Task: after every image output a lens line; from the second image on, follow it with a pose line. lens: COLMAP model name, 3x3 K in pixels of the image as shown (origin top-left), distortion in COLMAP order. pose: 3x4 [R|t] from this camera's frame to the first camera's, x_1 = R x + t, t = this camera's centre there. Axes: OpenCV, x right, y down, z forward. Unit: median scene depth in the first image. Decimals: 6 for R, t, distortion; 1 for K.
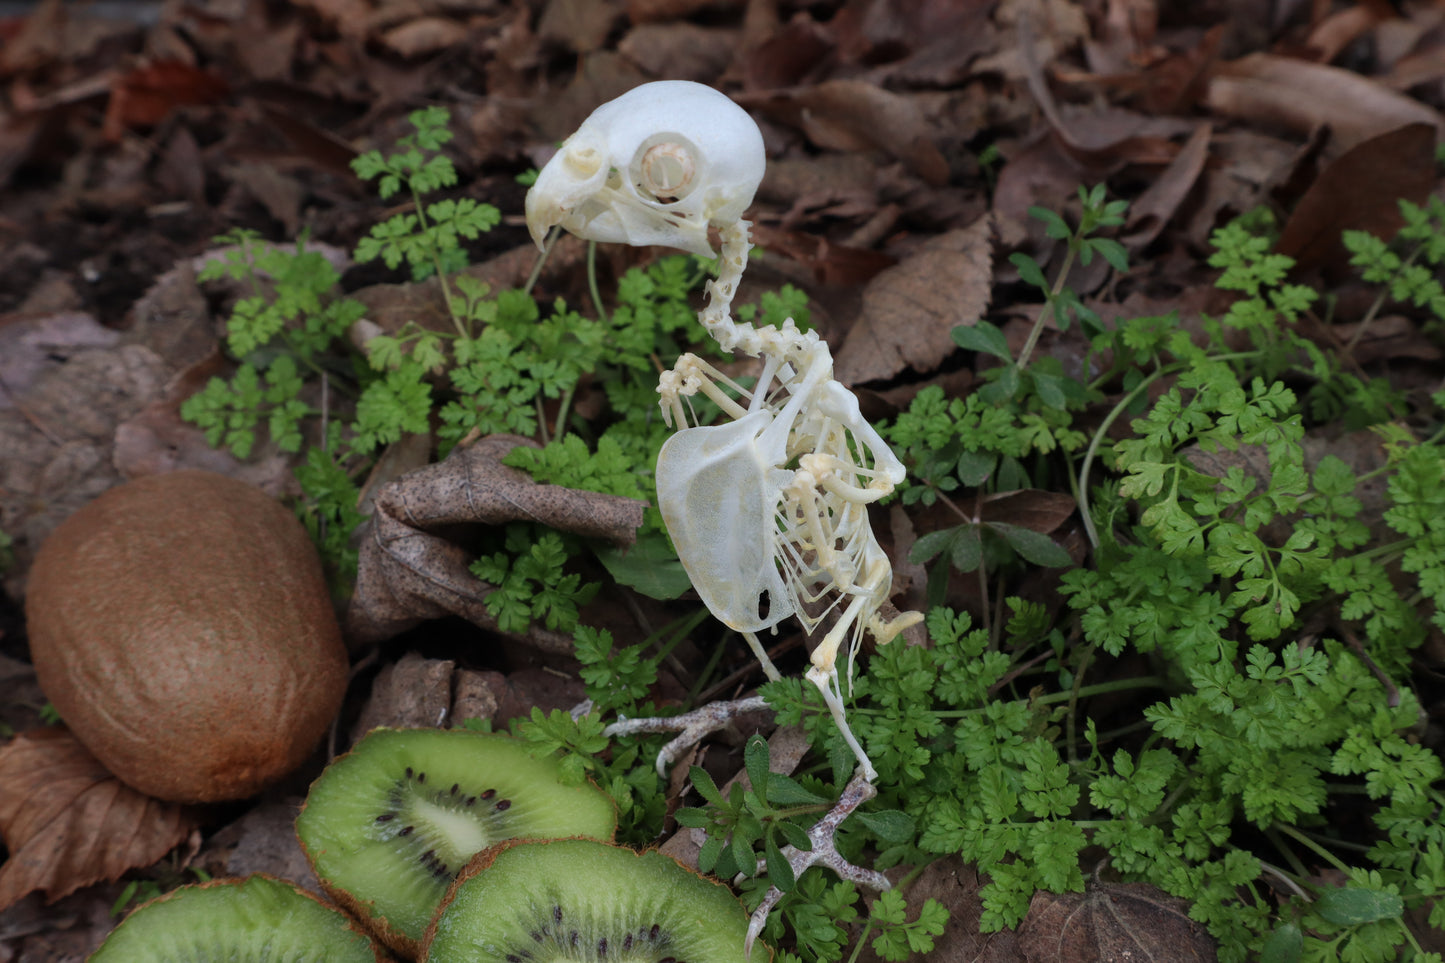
lens RADIAL K [[1649.7, 0, 718.2], [0, 1649.7, 489.9], [0, 0, 1]] dist [0.029051, 0.000000]
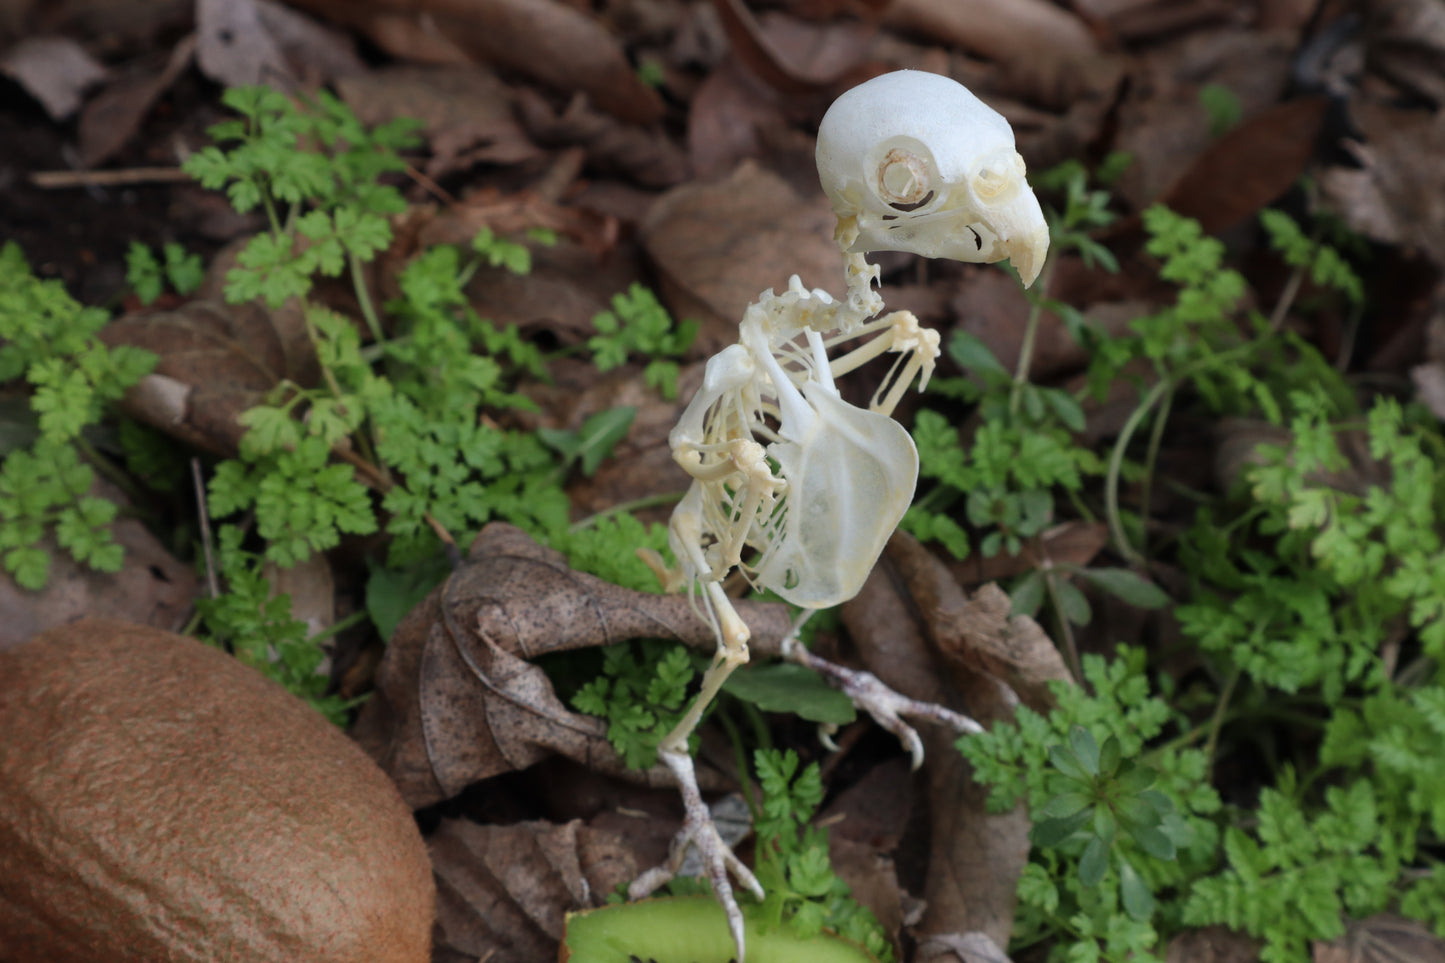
lens RADIAL K [[2576.8, 0, 757.7], [0, 2576.8, 452.5], [0, 0, 1]] dist [0.013483, 0.000000]
pose [[0.837671, -0.097377, 0.537424, -0.762131], [0.081447, 0.995247, 0.053381, -0.136466], [-0.540068, -0.000944, 0.841621, -0.104071]]
